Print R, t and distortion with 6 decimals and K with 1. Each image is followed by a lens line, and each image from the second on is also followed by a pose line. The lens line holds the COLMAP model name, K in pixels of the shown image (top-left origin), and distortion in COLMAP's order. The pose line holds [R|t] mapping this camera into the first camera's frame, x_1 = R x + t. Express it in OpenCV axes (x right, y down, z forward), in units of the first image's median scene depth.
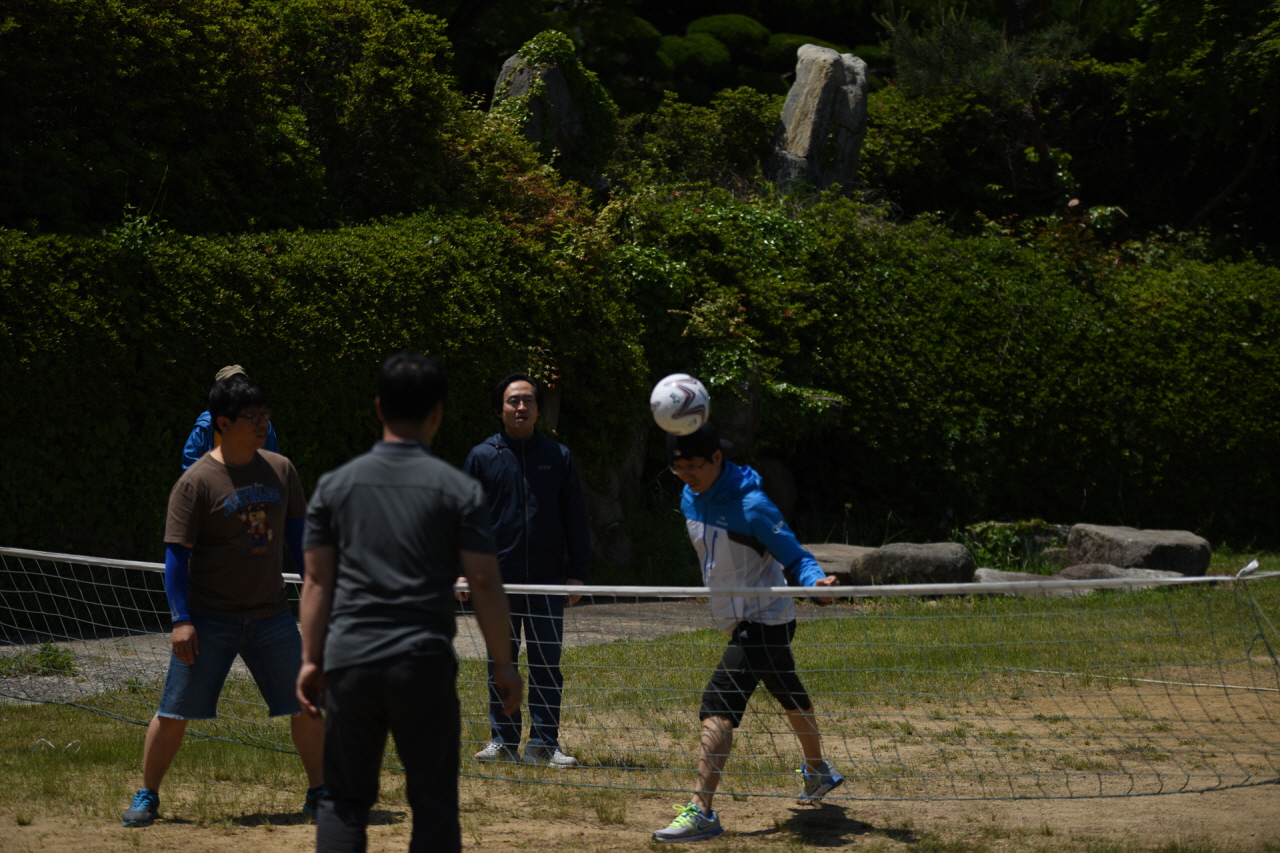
lens RADIAL K [[3669.6, 0, 640.0], [0, 3669.6, 451.2], [0, 0, 1]] dist [0.032047, 0.005952]
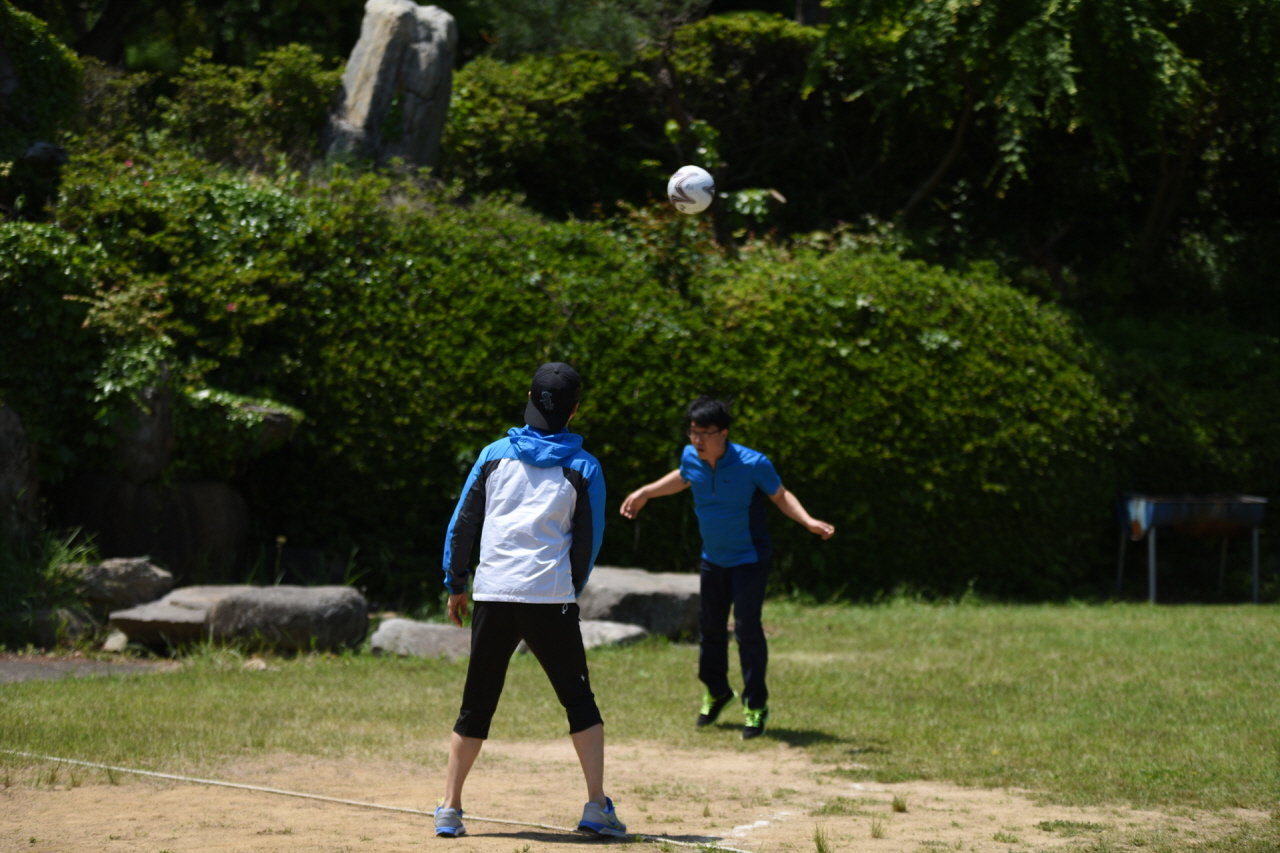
lens RADIAL K [[3669.6, 0, 640.0], [0, 3669.6, 451.2], [0, 0, 1]] dist [0.032047, 0.005952]
pose [[0.995009, 0.009603, -0.099321, 0.202483], [-0.010591, 0.999899, -0.009430, 0.001674], [0.099221, 0.010435, 0.995011, 0.175445]]
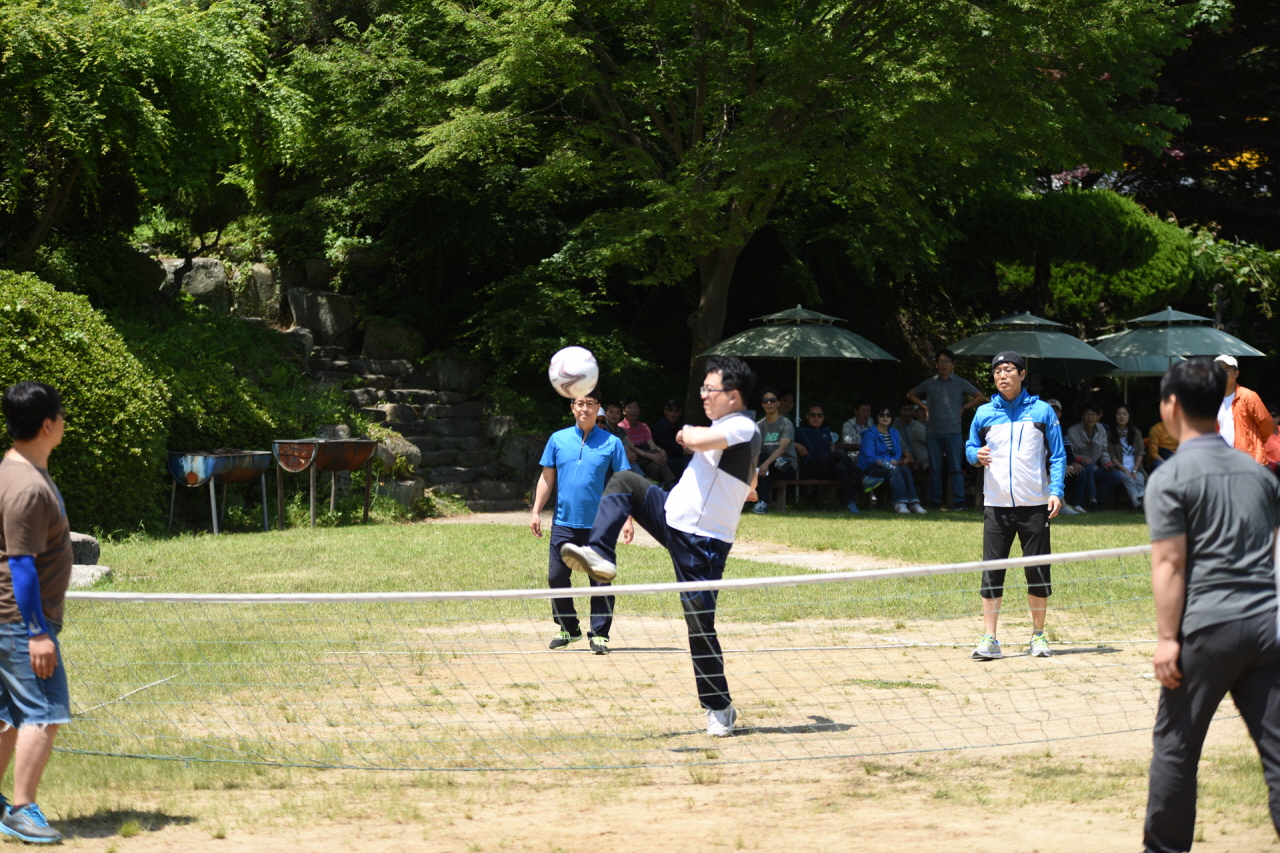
lens RADIAL K [[3664.1, 0, 640.0], [0, 3664.1, 426.5], [0, 0, 1]] dist [0.027536, 1.012651]
pose [[0.814185, -0.029010, 0.579880, -0.299150], [0.032230, 0.999469, 0.004748, -0.006107], [-0.579710, 0.014823, 0.814688, 0.055832]]
